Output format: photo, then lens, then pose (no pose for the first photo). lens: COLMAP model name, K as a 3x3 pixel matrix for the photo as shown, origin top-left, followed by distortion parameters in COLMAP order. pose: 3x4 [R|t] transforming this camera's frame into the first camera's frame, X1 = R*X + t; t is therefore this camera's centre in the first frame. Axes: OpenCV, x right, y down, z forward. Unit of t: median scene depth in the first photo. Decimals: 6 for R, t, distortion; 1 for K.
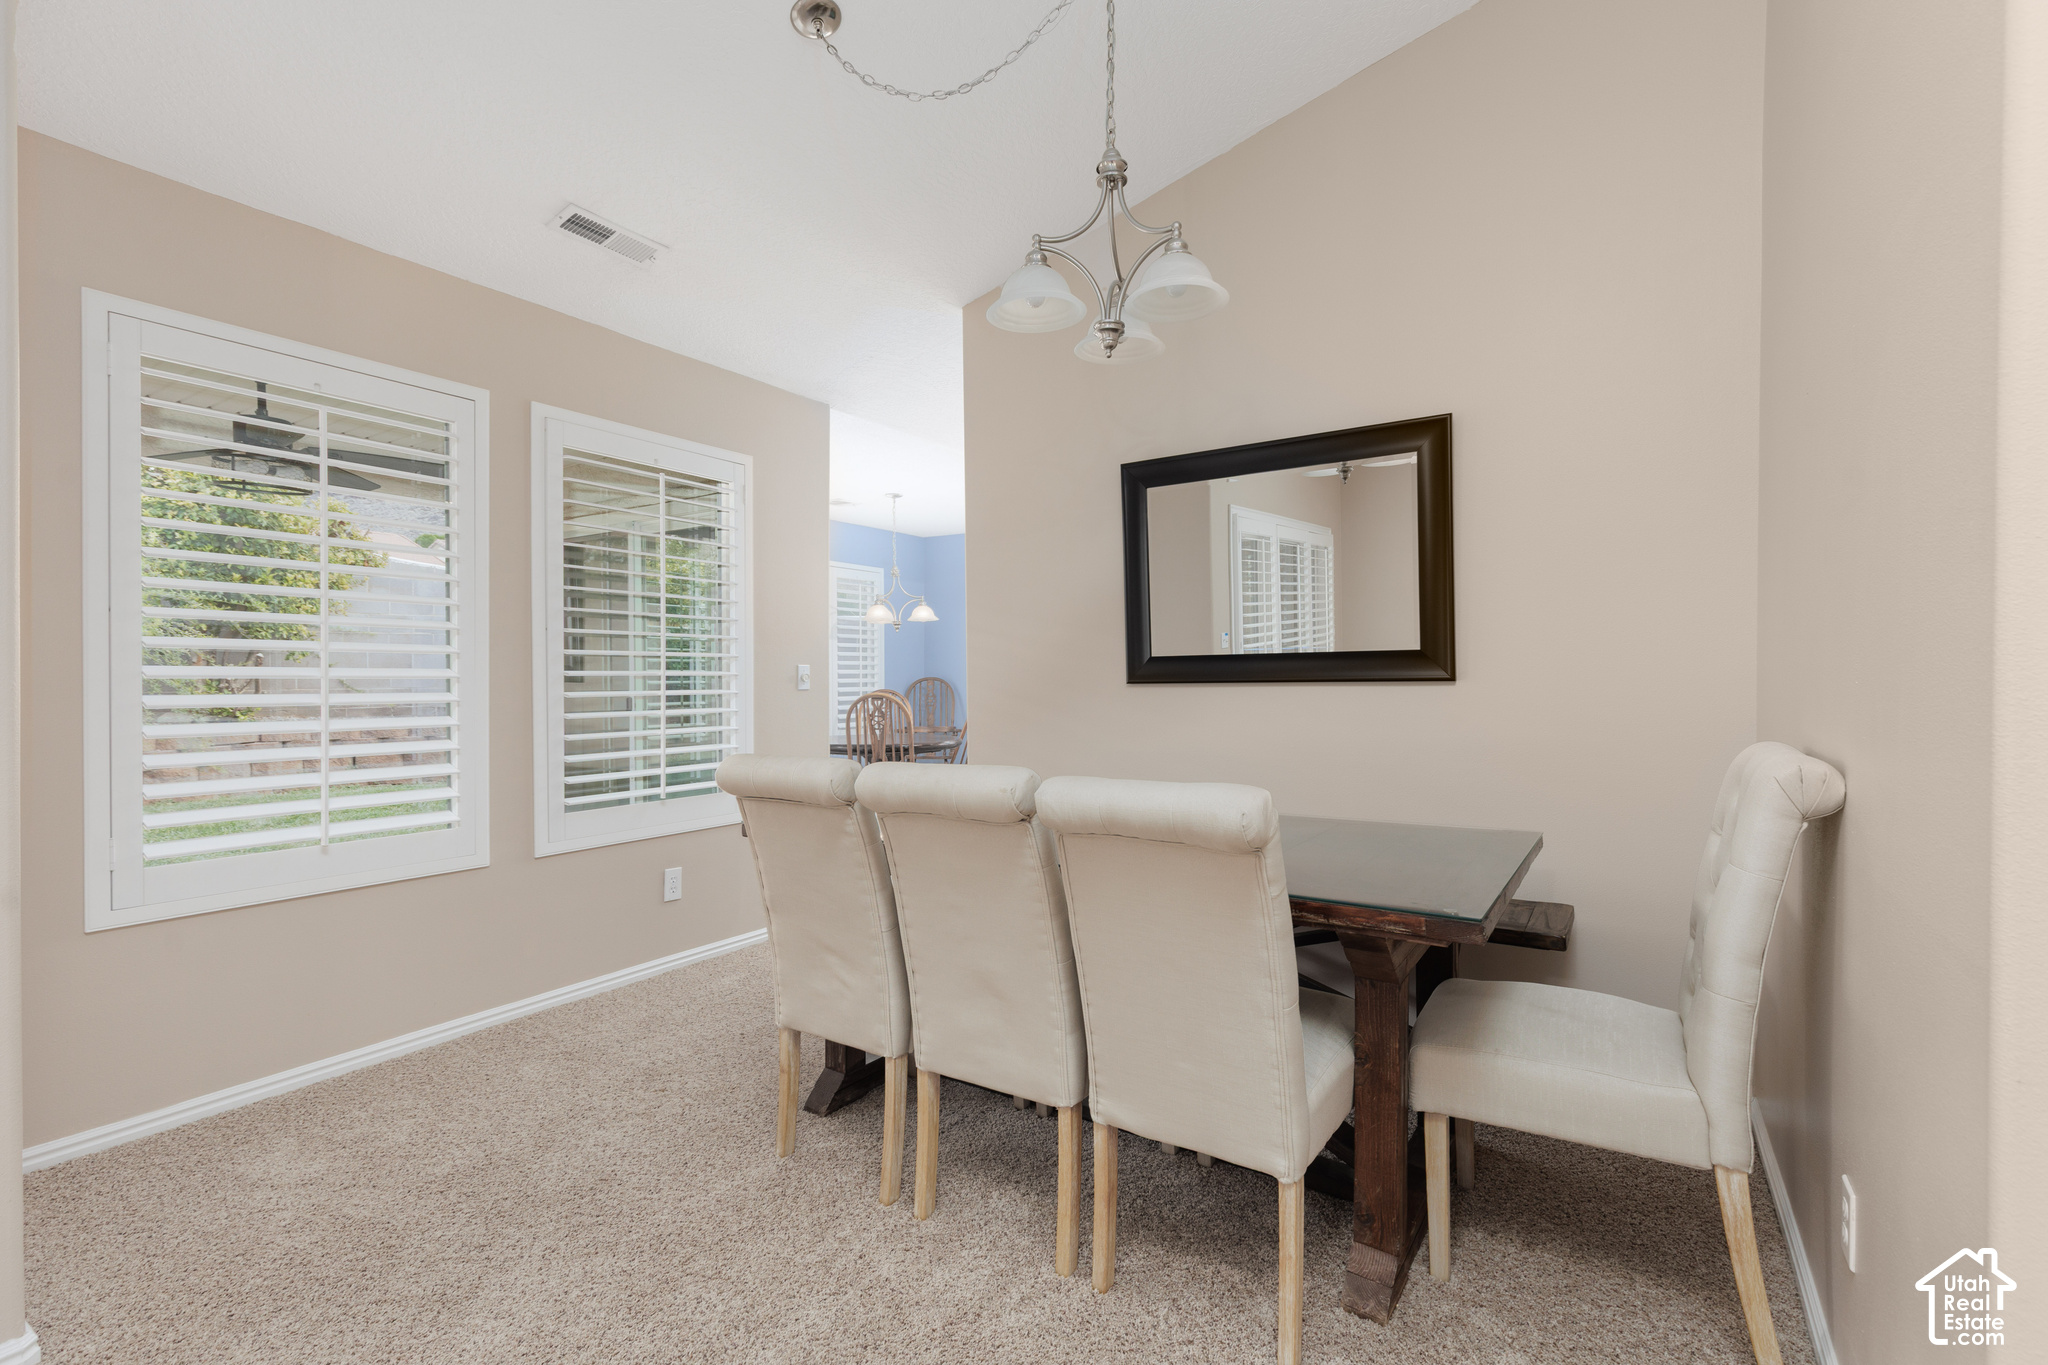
lens RADIAL K [[911.4, 0, 1036.2], [0, 911.4, 687.0], [0, 0, 1]] dist [0.002793, 0.000478]
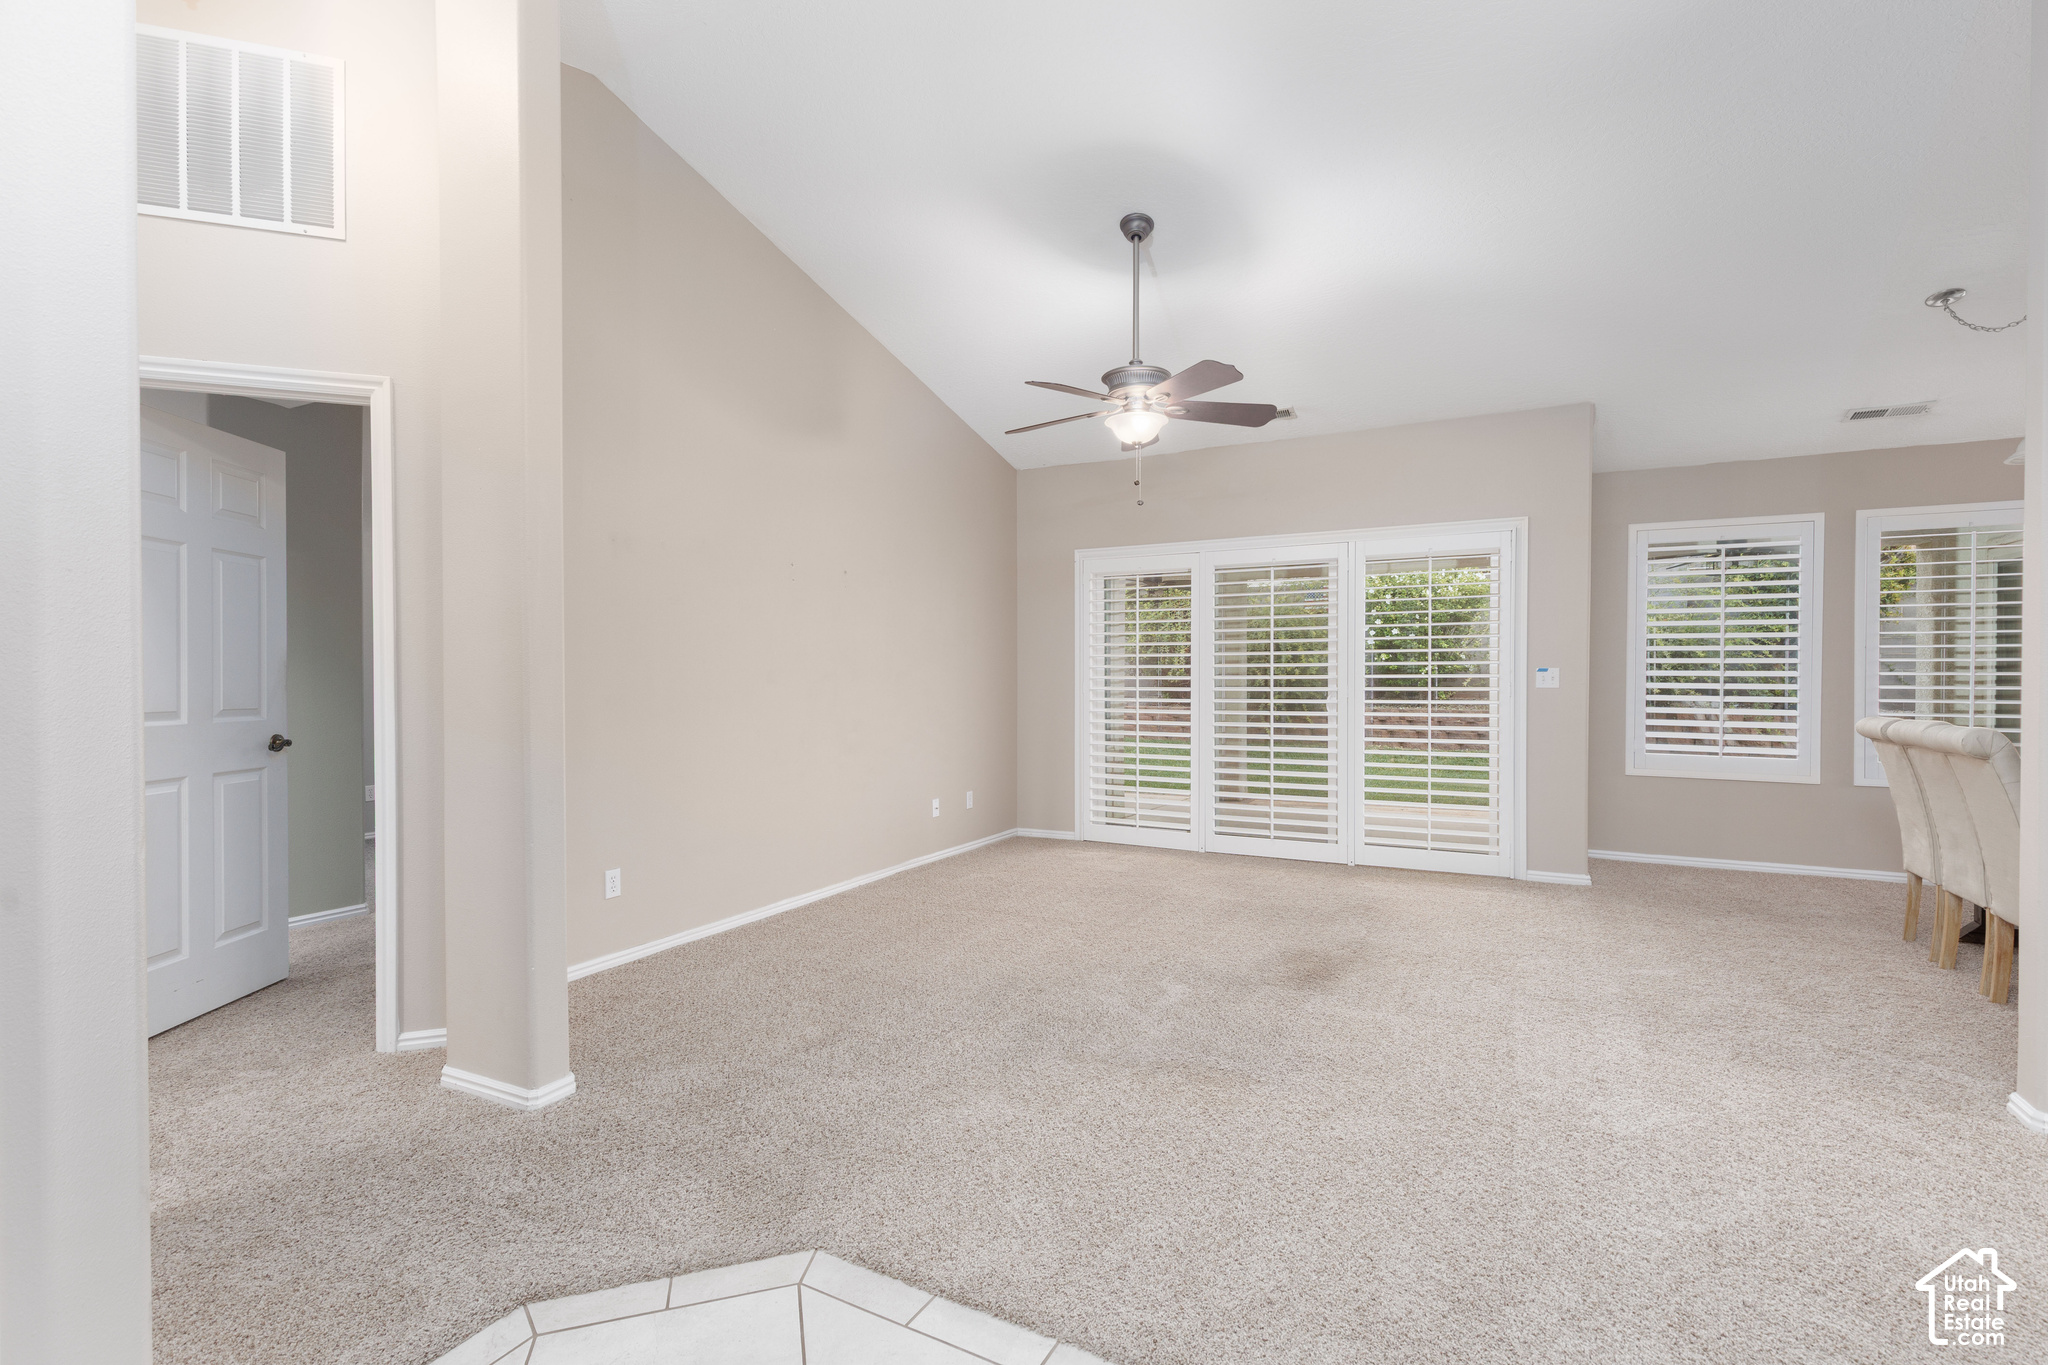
lens RADIAL K [[911.4, 0, 1036.2], [0, 911.4, 687.0], [0, 0, 1]] dist [0.002793, 0.000478]
pose [[0.097217, 0.017012, -0.995118, 1.139629], [-0.010977, 0.999811, 0.016020, -0.001636], [0.995203, 0.009366, 0.097385, -0.761961]]
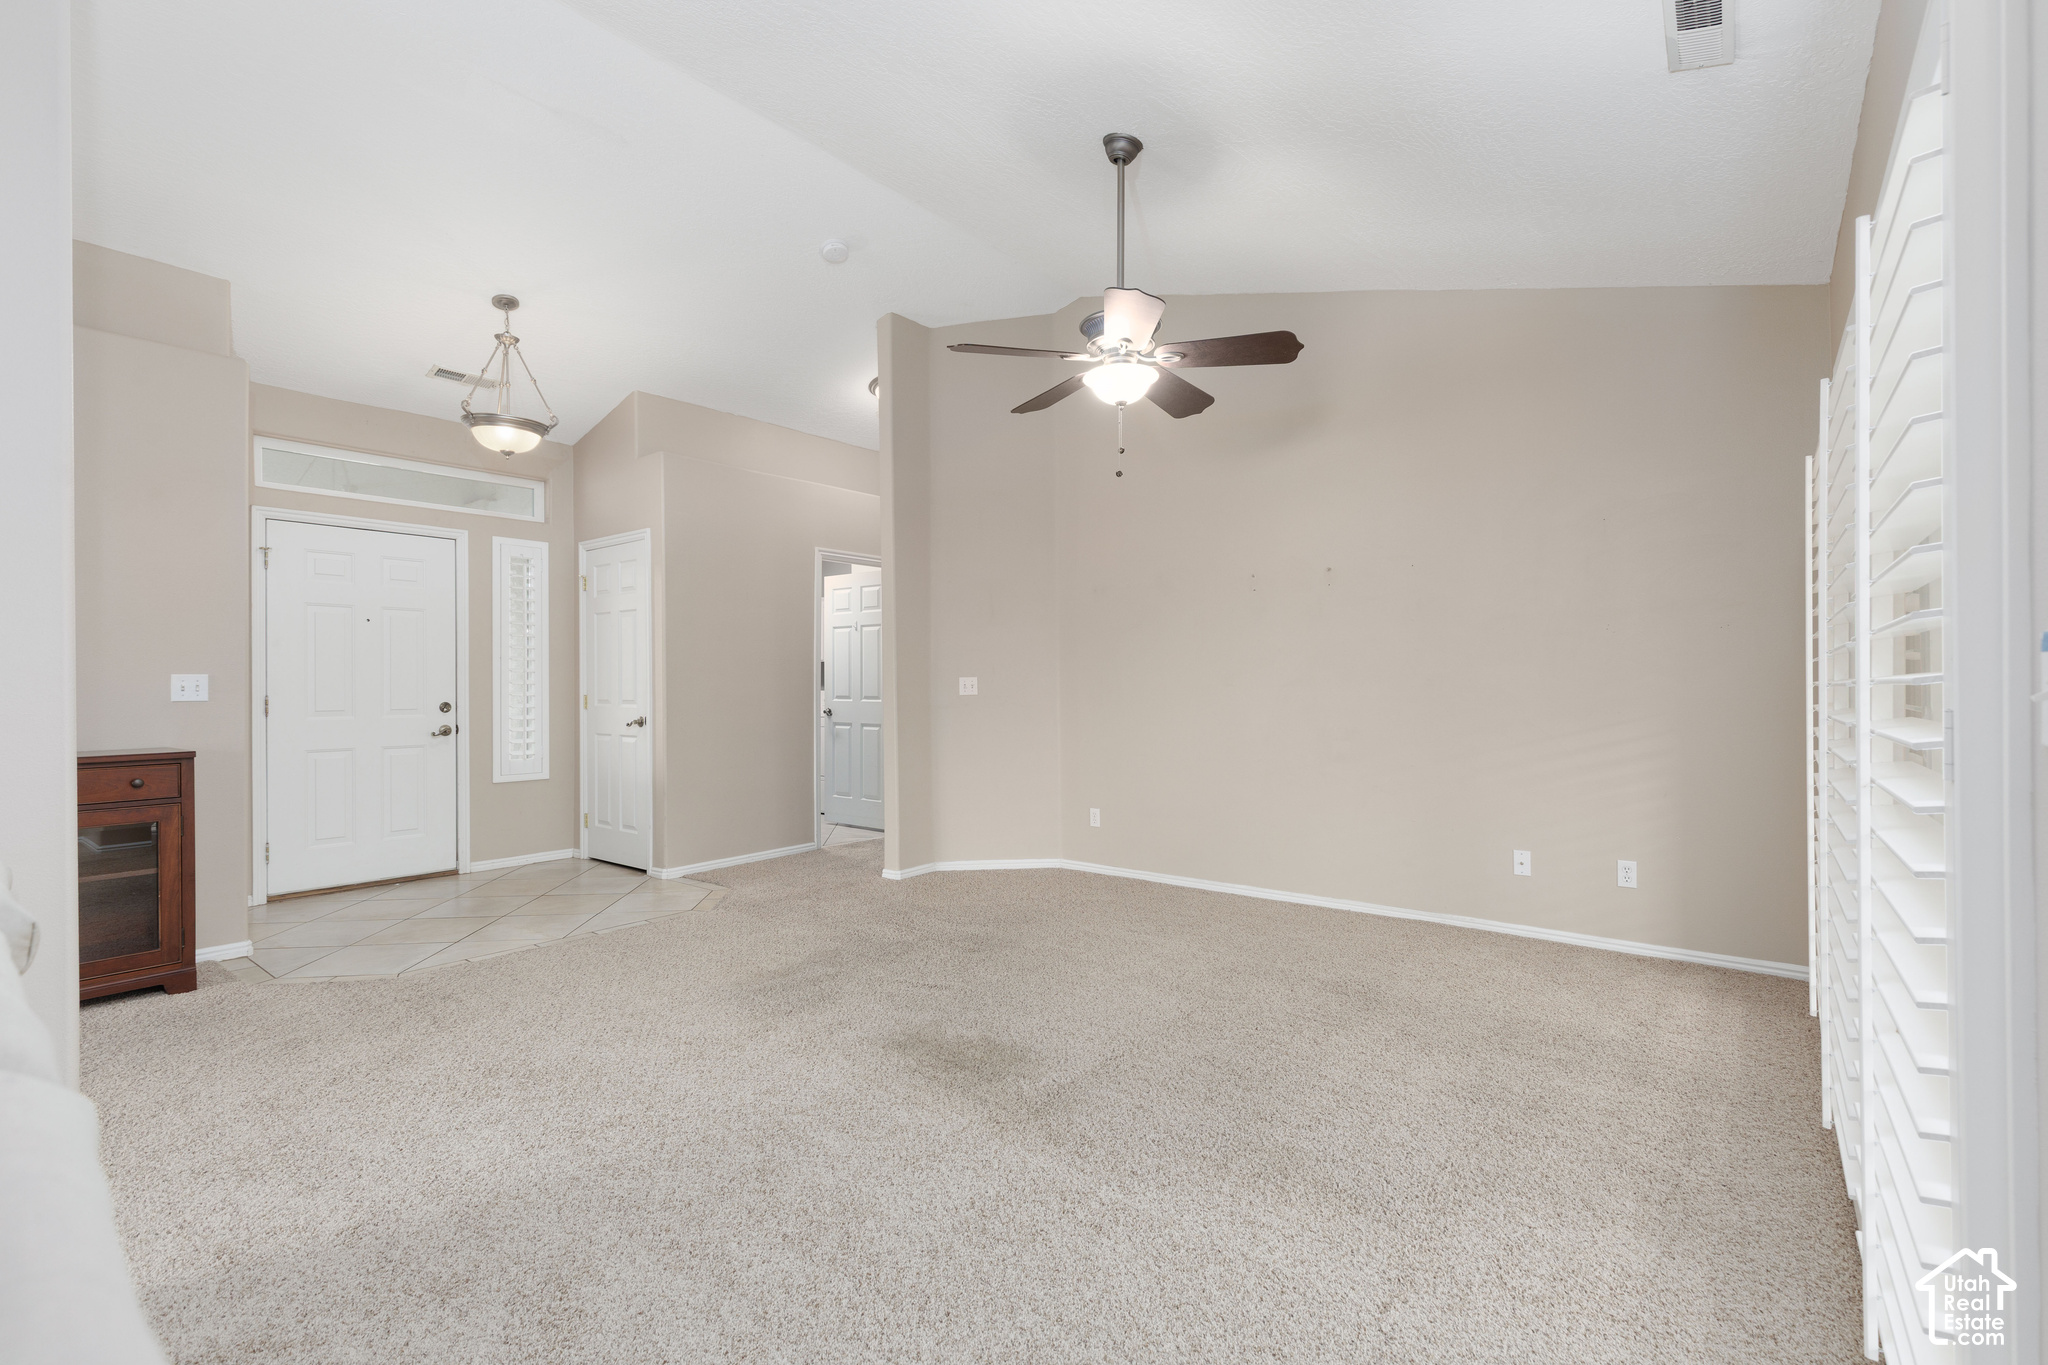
lens RADIAL K [[930.1, 0, 1039.9], [0, 930.1, 677.9], [0, 0, 1]] dist [0.001536, 0.000240]
pose [[-0.996178, 0.007445, 0.087024, -0.365129], [0.008167, 0.999935, 0.007943, -0.013661], [-0.086959, 0.008623, -0.996175, 0.881272]]
